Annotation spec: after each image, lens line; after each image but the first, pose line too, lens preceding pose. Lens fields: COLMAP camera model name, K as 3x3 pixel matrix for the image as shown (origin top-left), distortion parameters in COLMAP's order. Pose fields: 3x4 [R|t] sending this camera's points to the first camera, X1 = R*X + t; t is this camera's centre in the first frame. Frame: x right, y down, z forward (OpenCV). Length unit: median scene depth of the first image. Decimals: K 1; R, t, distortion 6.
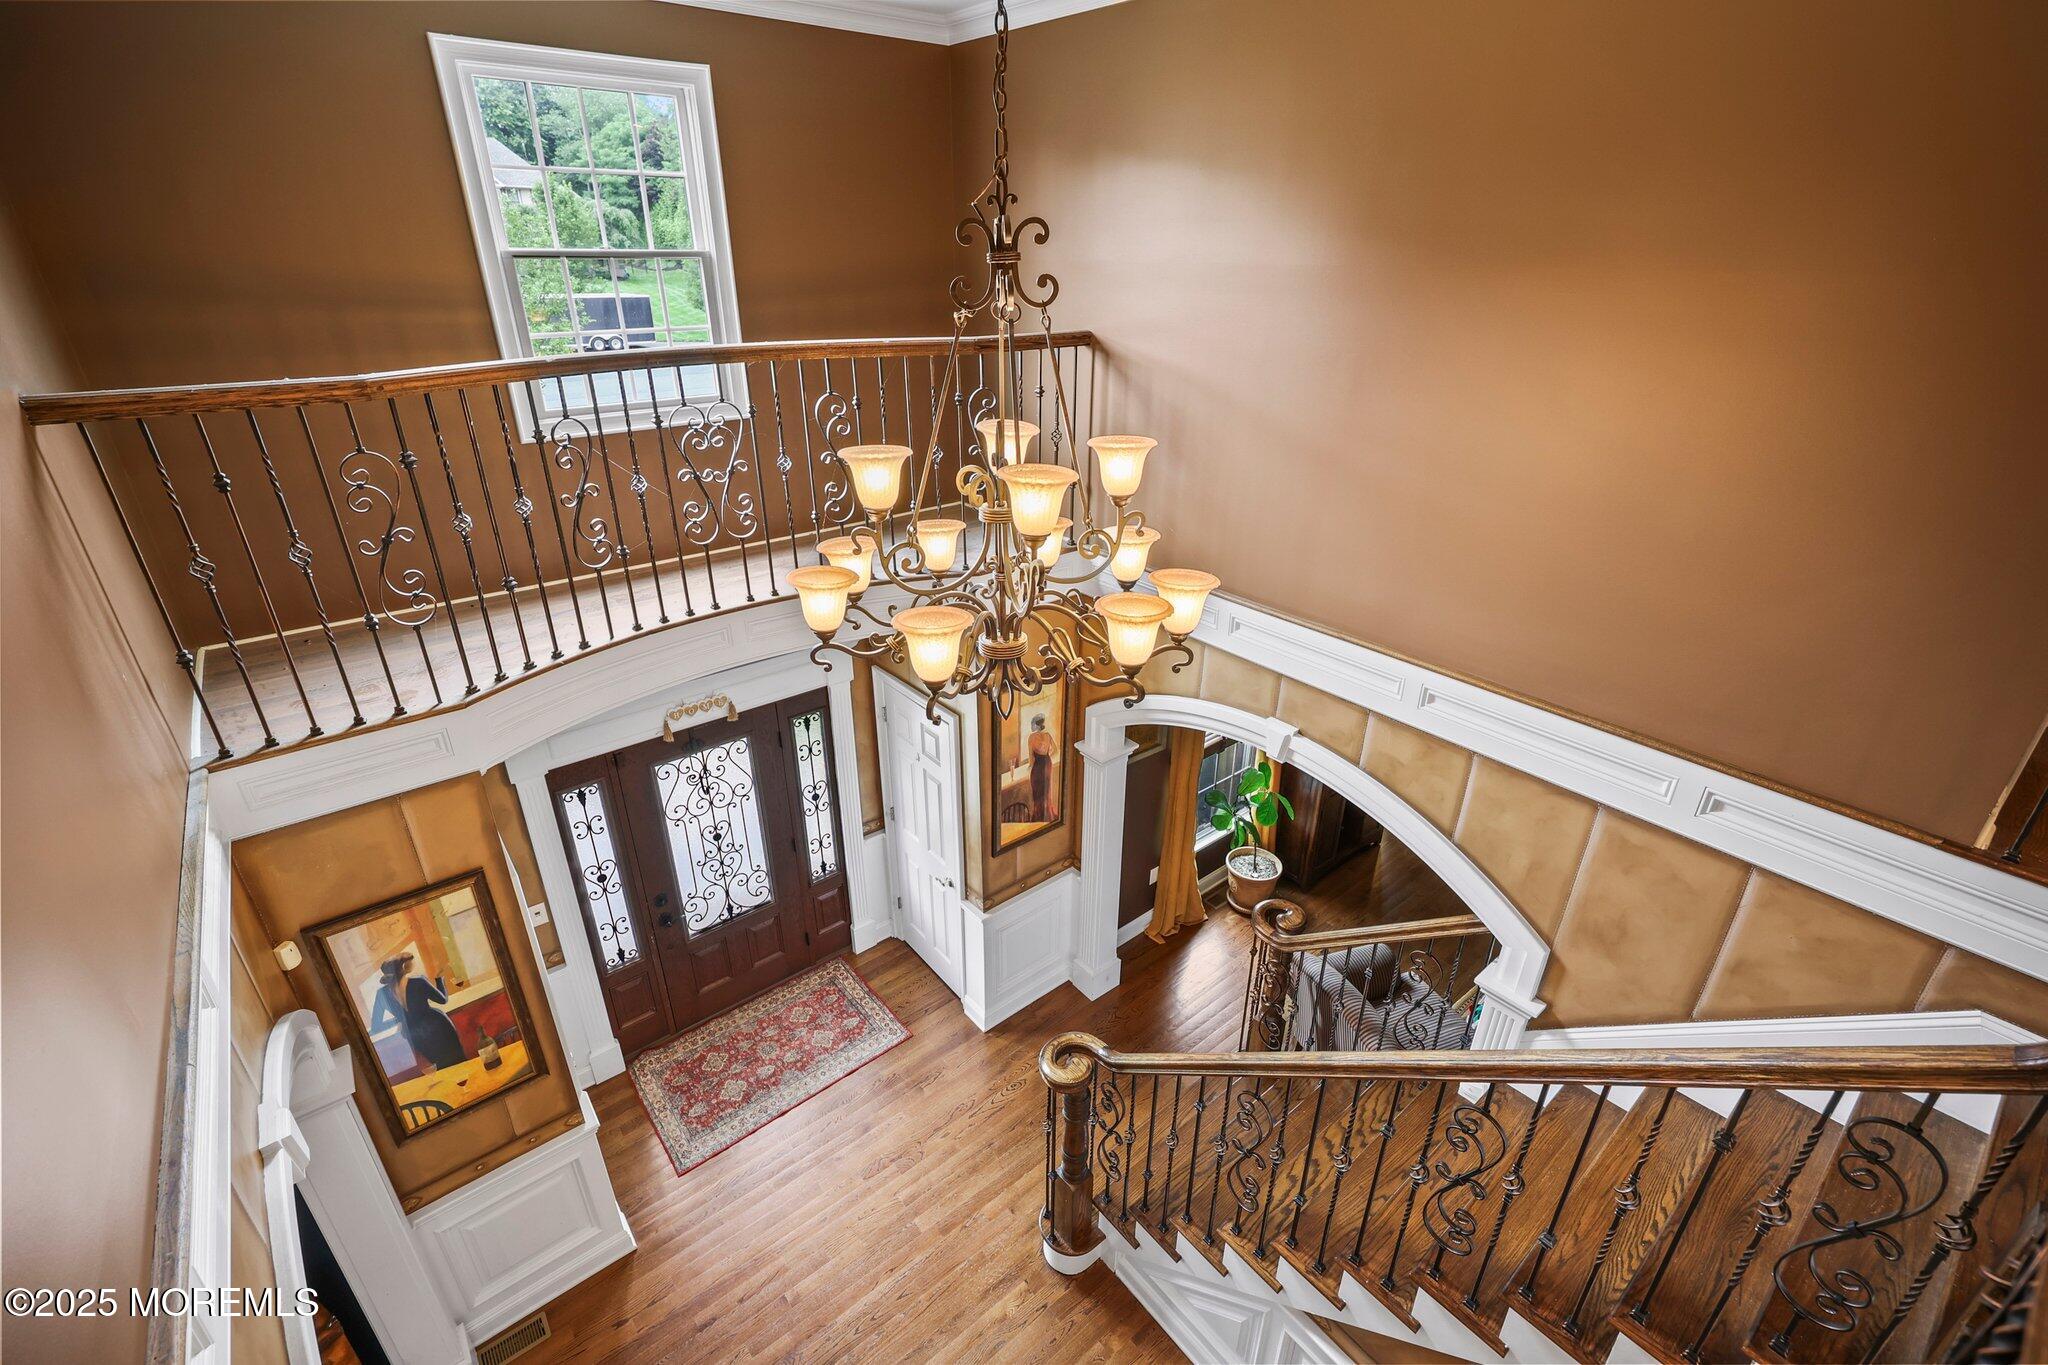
lens RADIAL K [[906.9, 0, 1029.4], [0, 906.9, 682.9], [0, 0, 1]] dist [-0.001601, 0.000008]
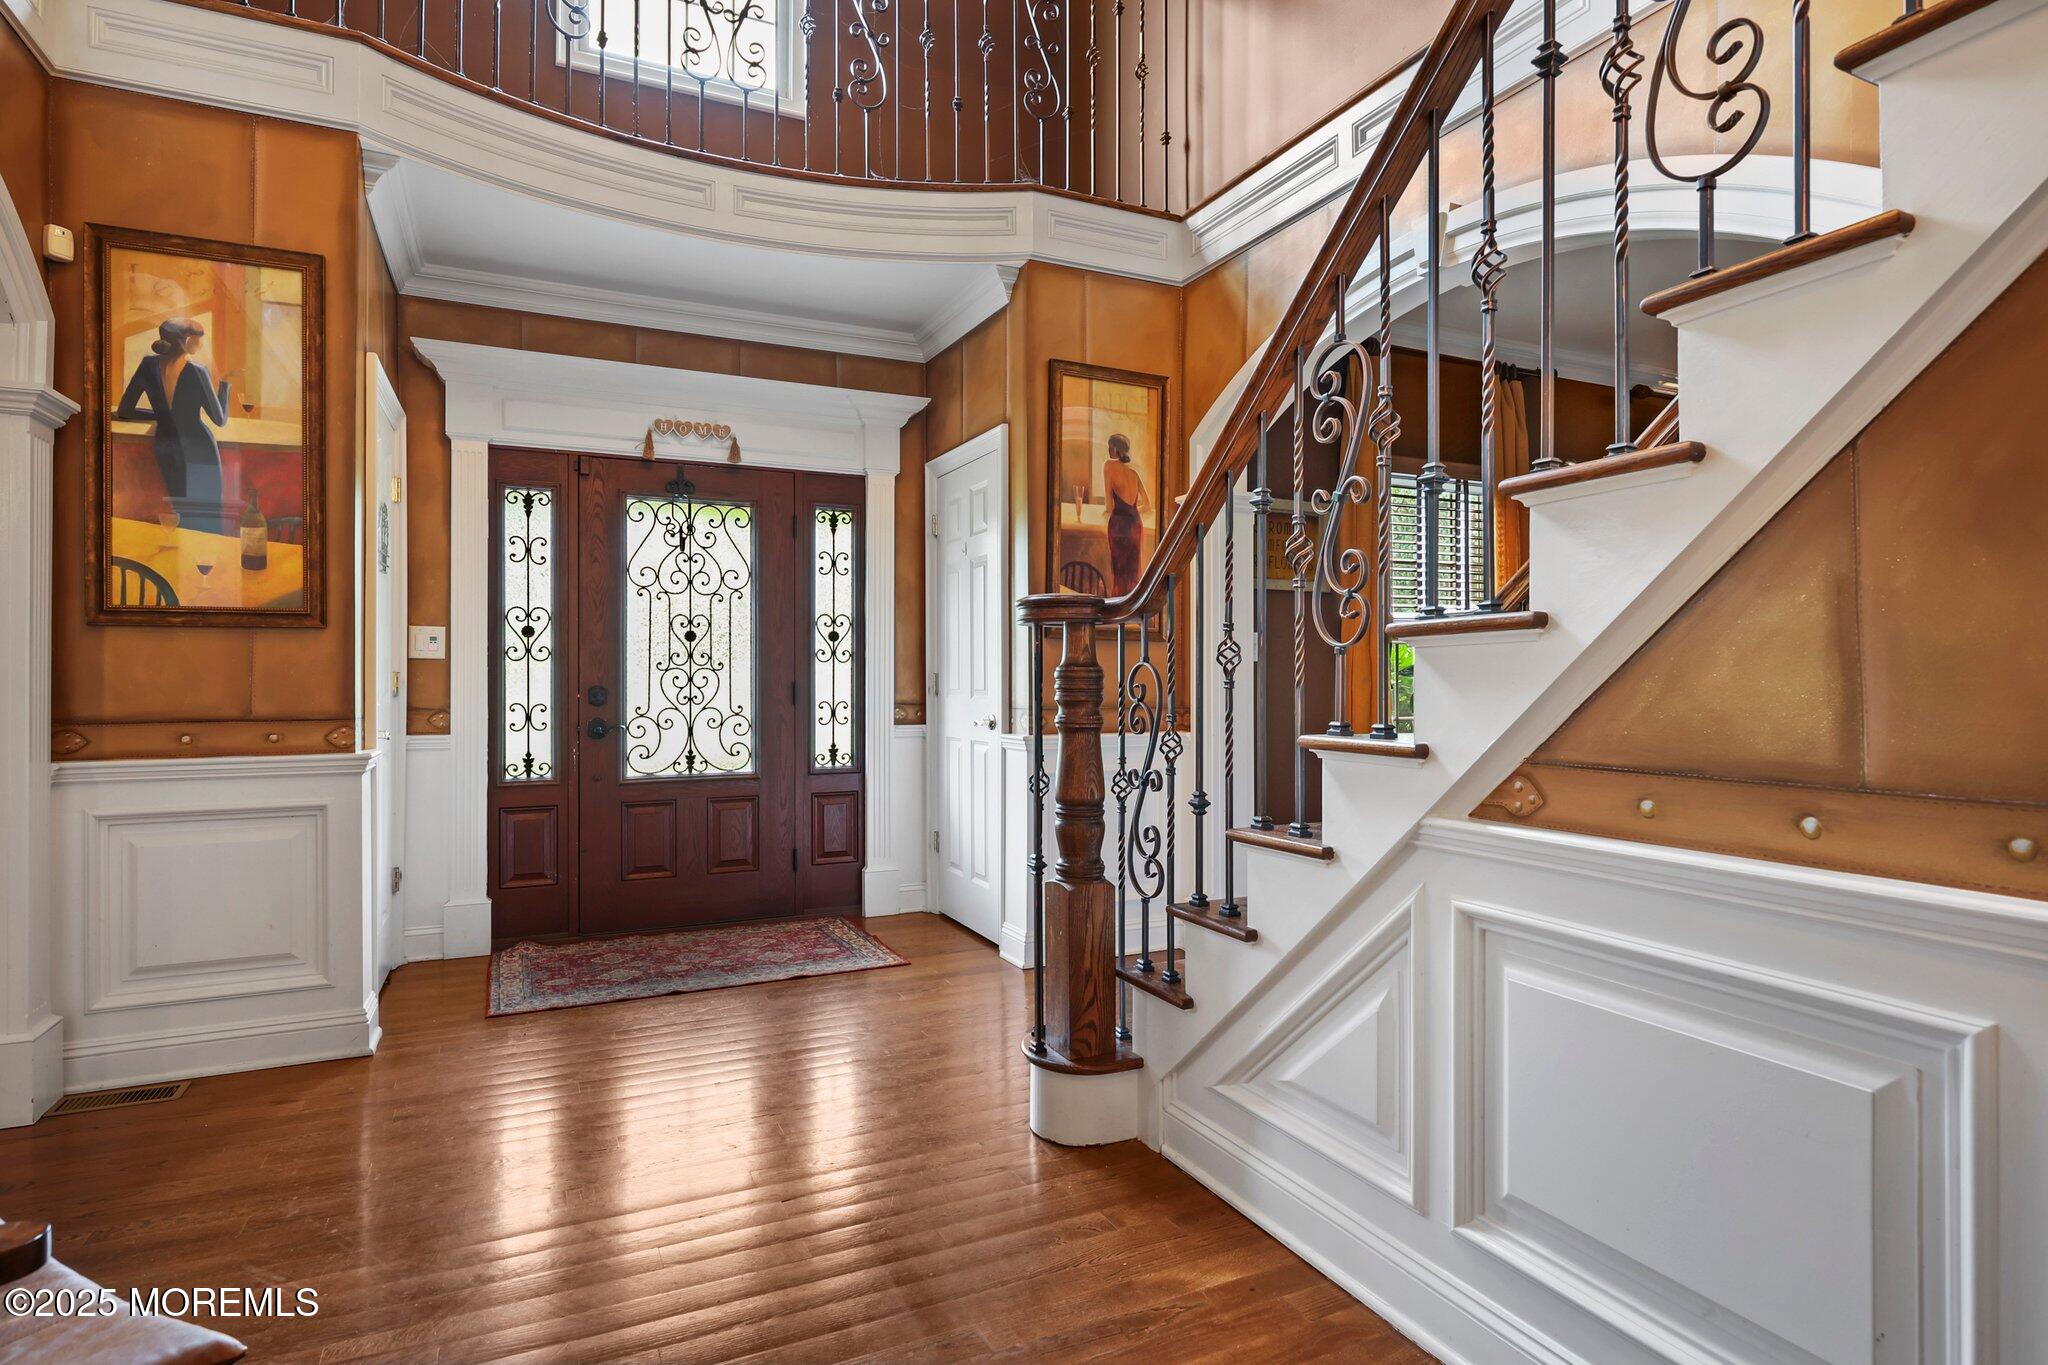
lens RADIAL K [[1087.6, 0, 1023.9], [0, 1087.6, 676.7], [0, 0, 1]] dist [-0.001936, -0.001417]
pose [[0.972169, -0.001379, -0.234275, 0.135001], [-0.099881, 0.902111, -0.419786, 0.565610], [0.211921, 0.431503, 0.876867, 0.300271]]
